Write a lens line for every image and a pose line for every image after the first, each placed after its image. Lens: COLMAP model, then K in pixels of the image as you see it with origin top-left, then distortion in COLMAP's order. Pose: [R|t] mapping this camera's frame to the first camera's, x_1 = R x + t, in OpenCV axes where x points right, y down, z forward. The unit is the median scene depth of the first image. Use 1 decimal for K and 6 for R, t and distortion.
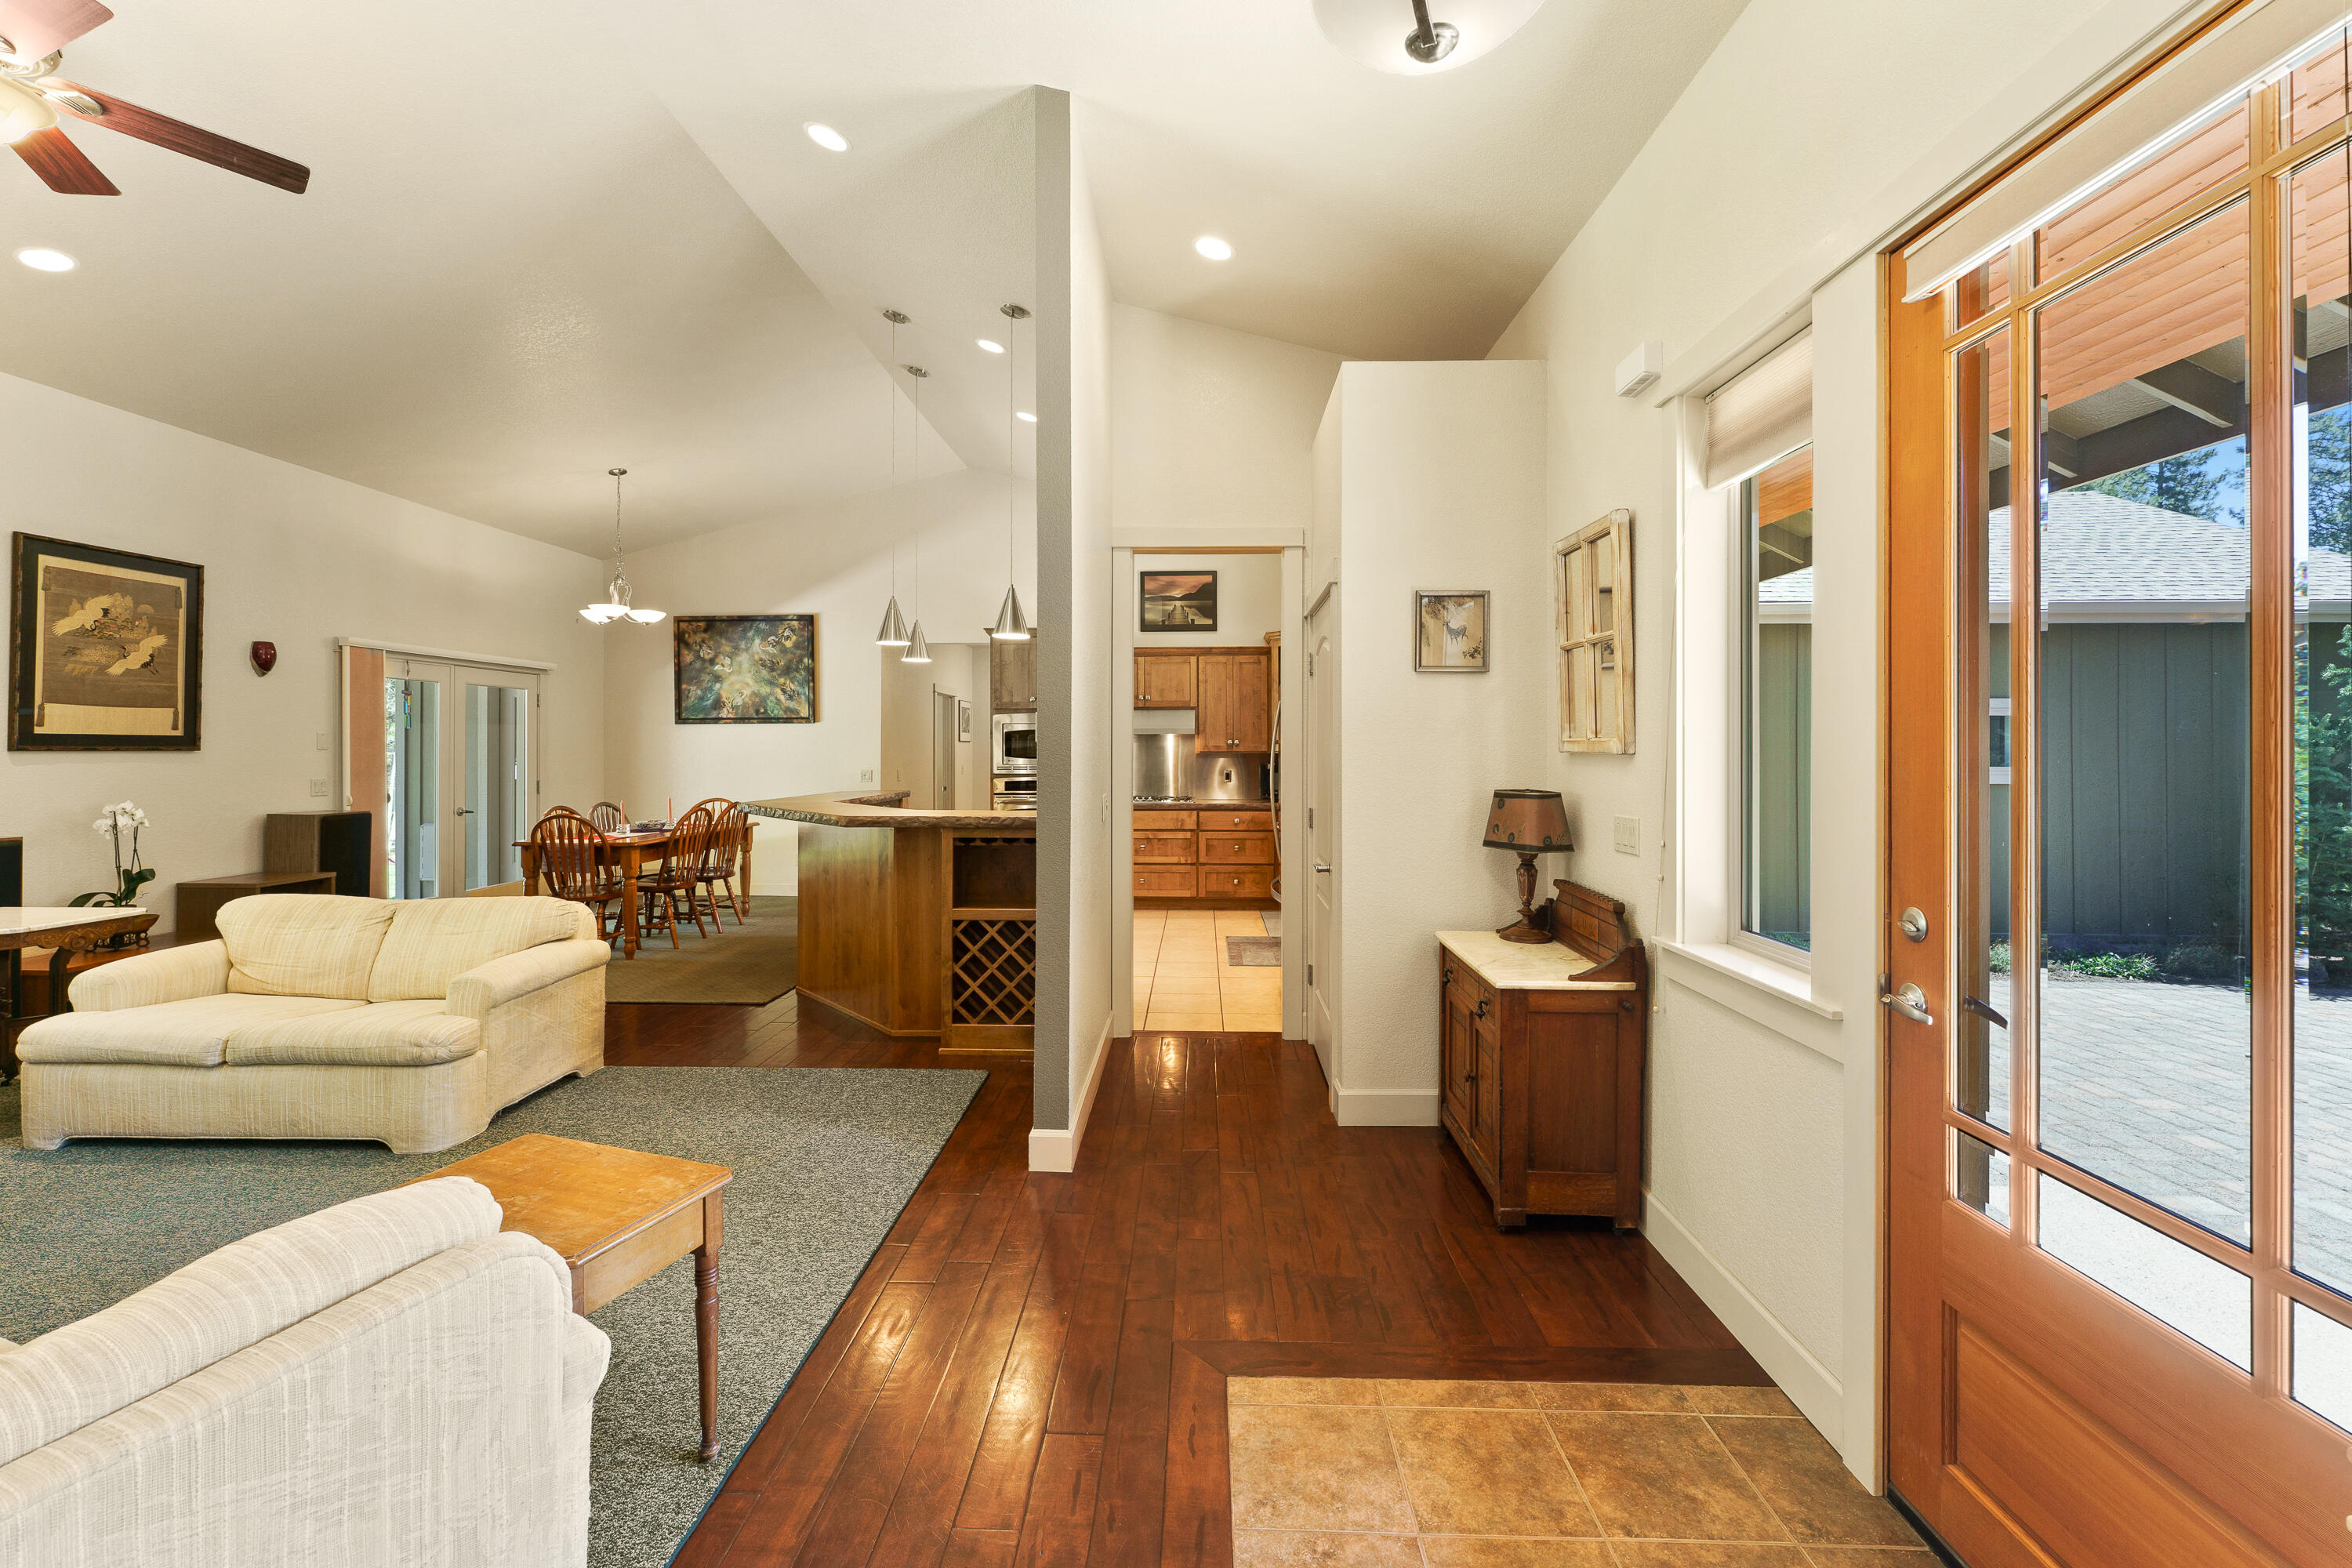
lens RADIAL K [[966.6, 0, 1188.2], [0, 966.6, 745.0], [0, 0, 1]] dist [-0.000459, 0.000730]
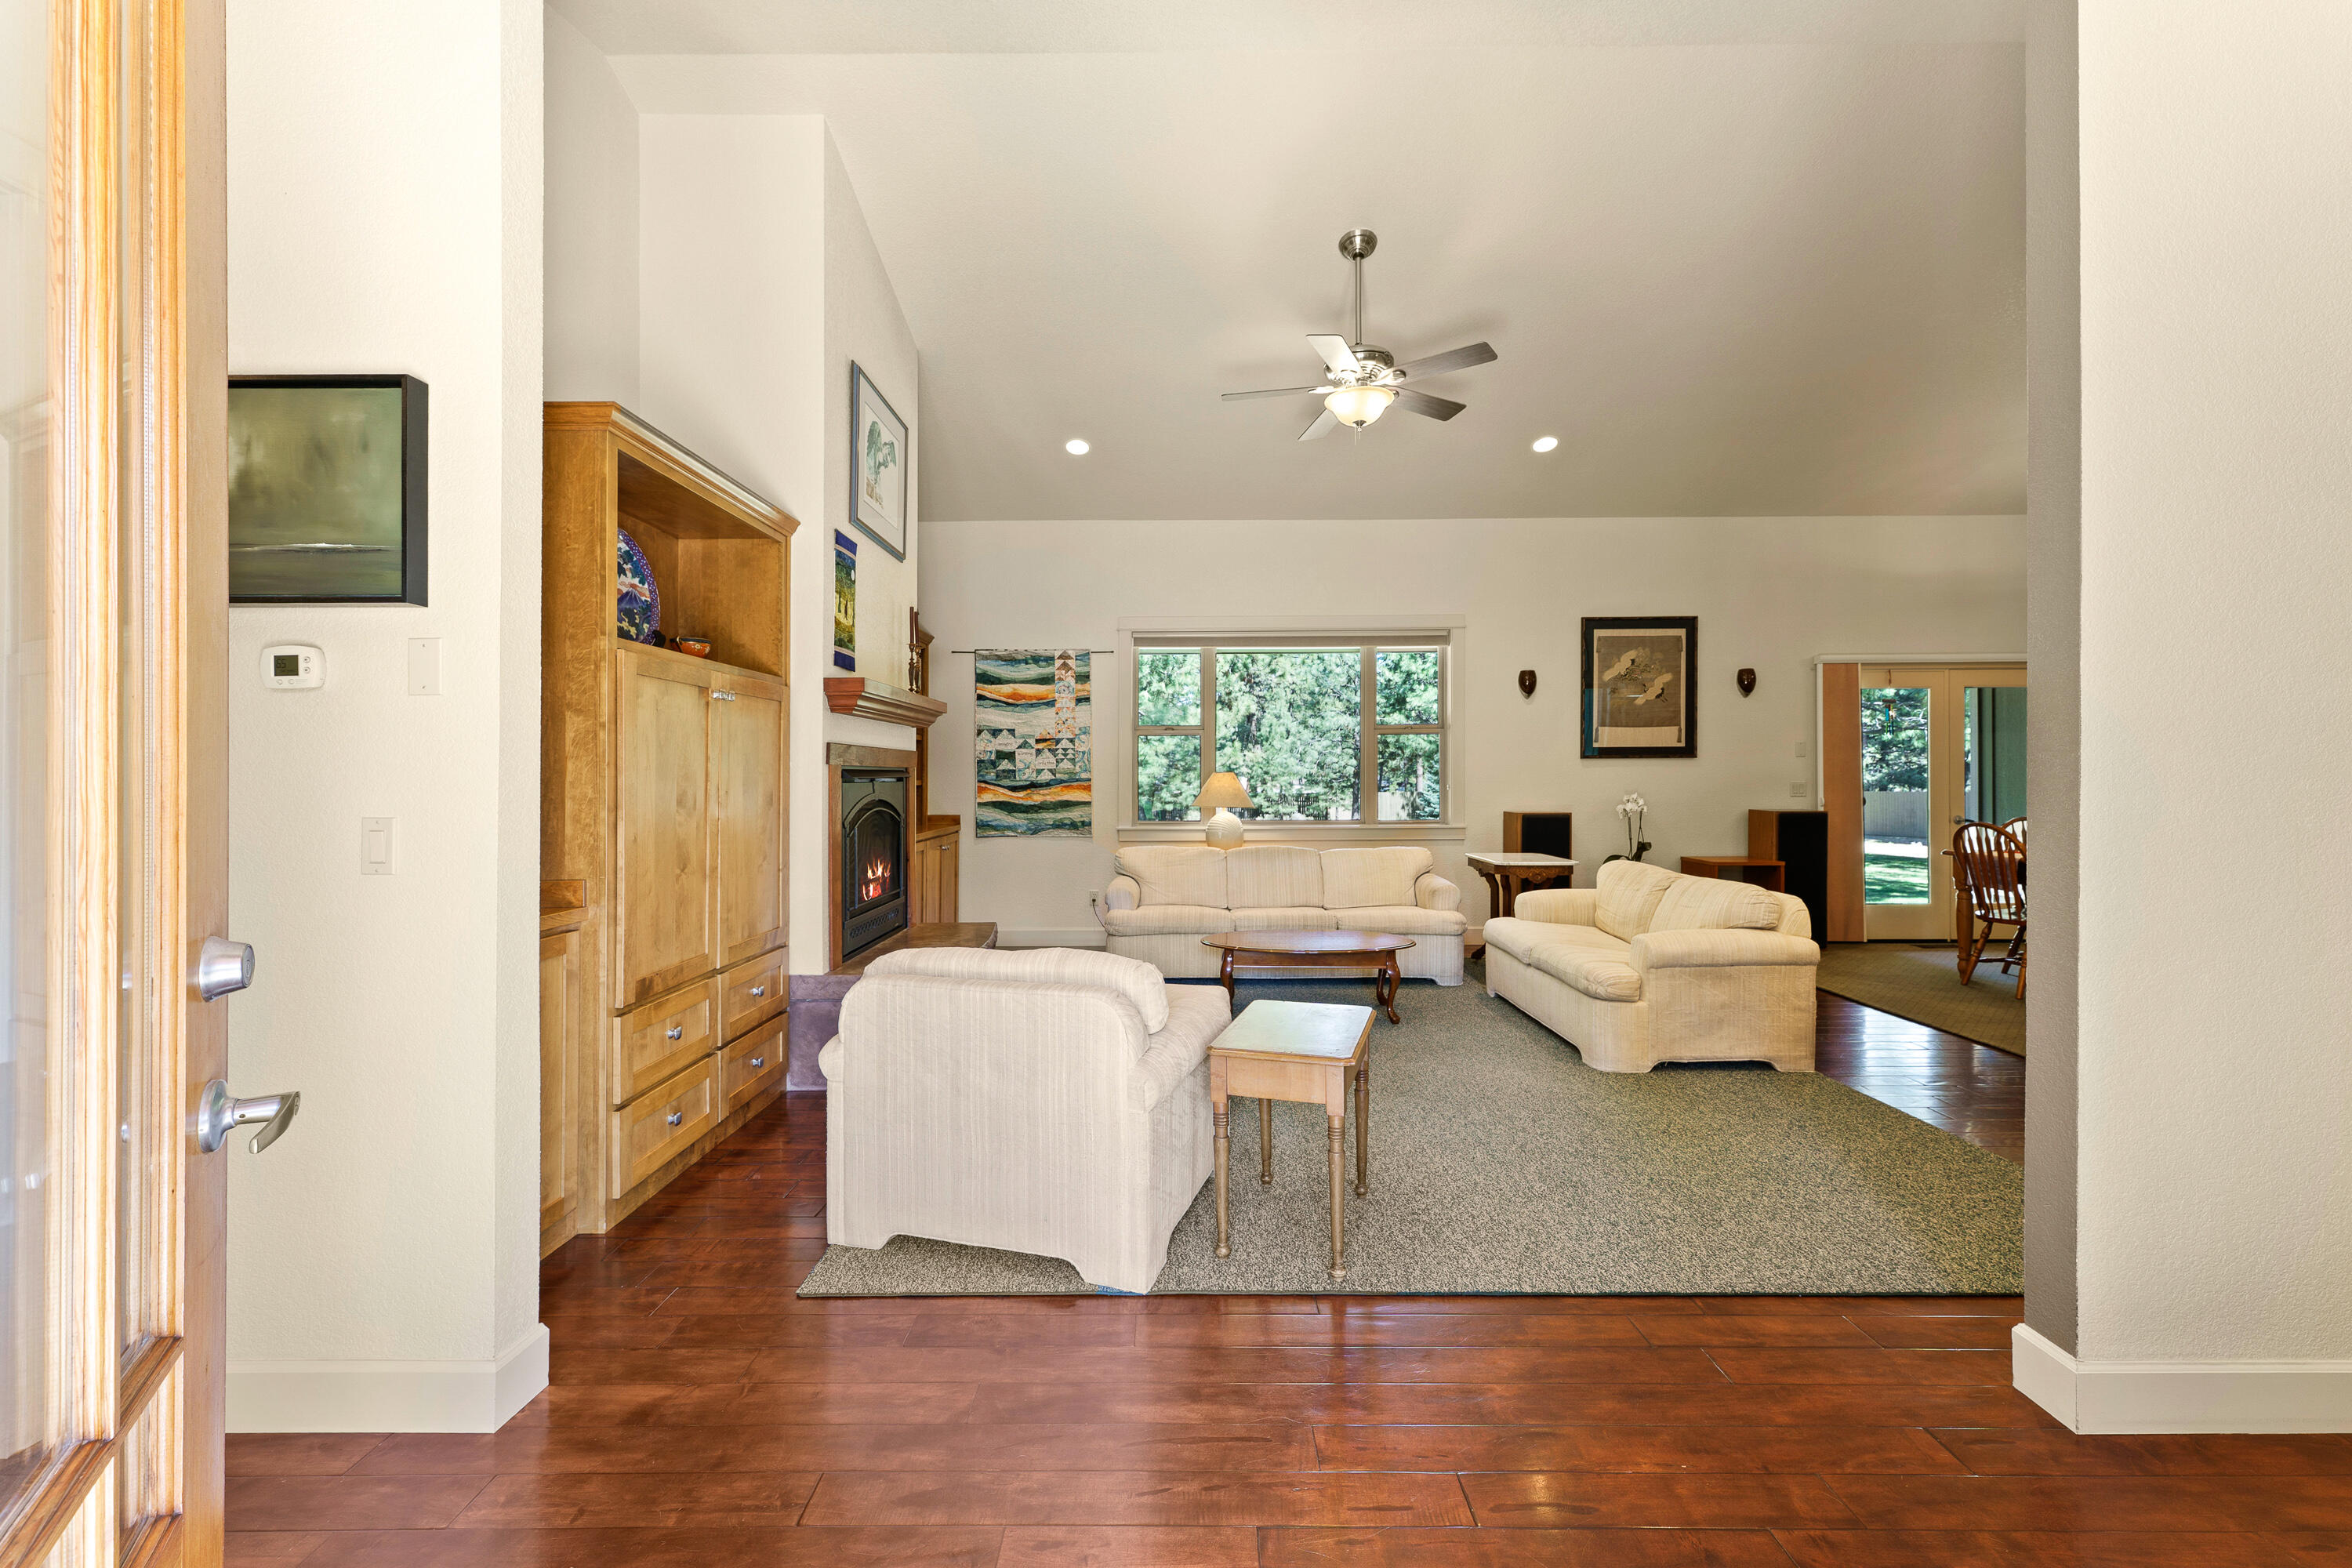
lens RADIAL K [[953.9, 0, 1168.8], [0, 953.9, 761.9], [0, 0, 1]] dist [-0.000279, 0.000396]
pose [[0.012077, -0.017613, -0.999772, 0.228063], [0.010176, 0.999795, -0.017491, 0.023186], [0.999875, -0.009962, 0.012254, 0.231678]]
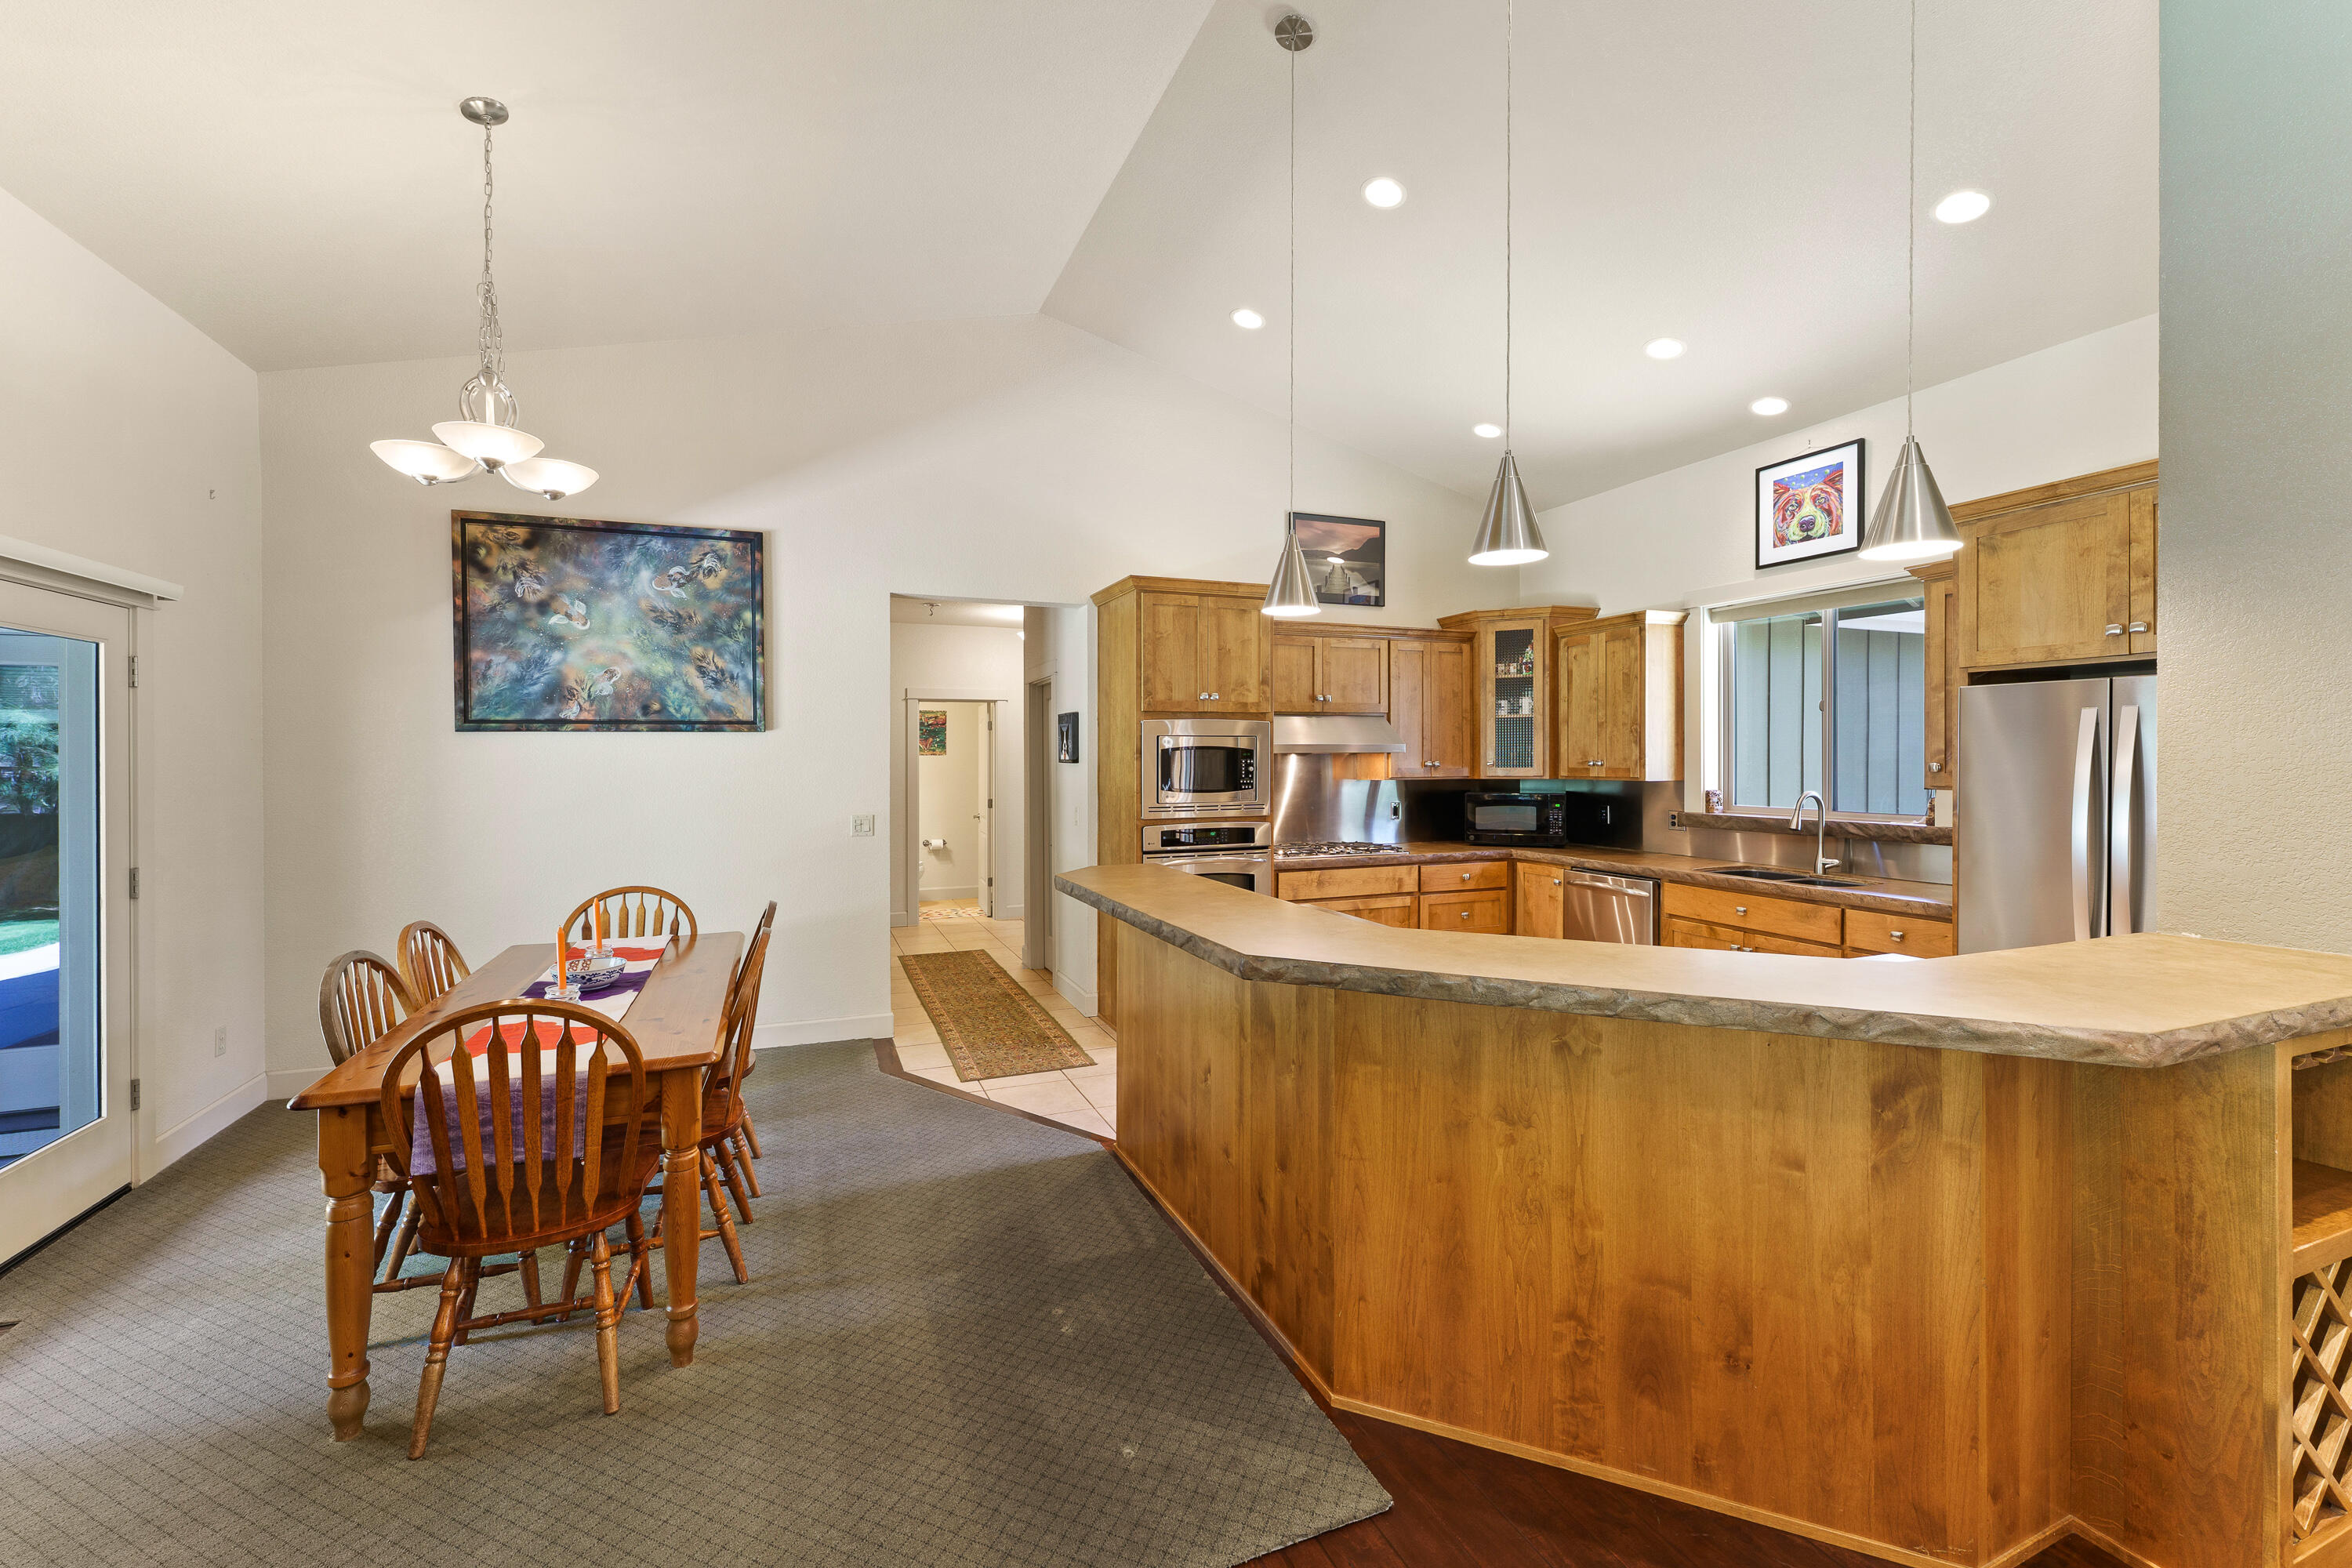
lens RADIAL K [[953.9, 0, 1168.8], [0, 953.9, 761.9], [0, 0, 1]] dist [-0.000279, 0.000396]
pose [[0.919913, -0.003878, 0.392103, -0.548420], [0.000613, 0.999964, 0.008452, -0.014083], [-0.392122, -0.007535, 0.919882, 0.586189]]
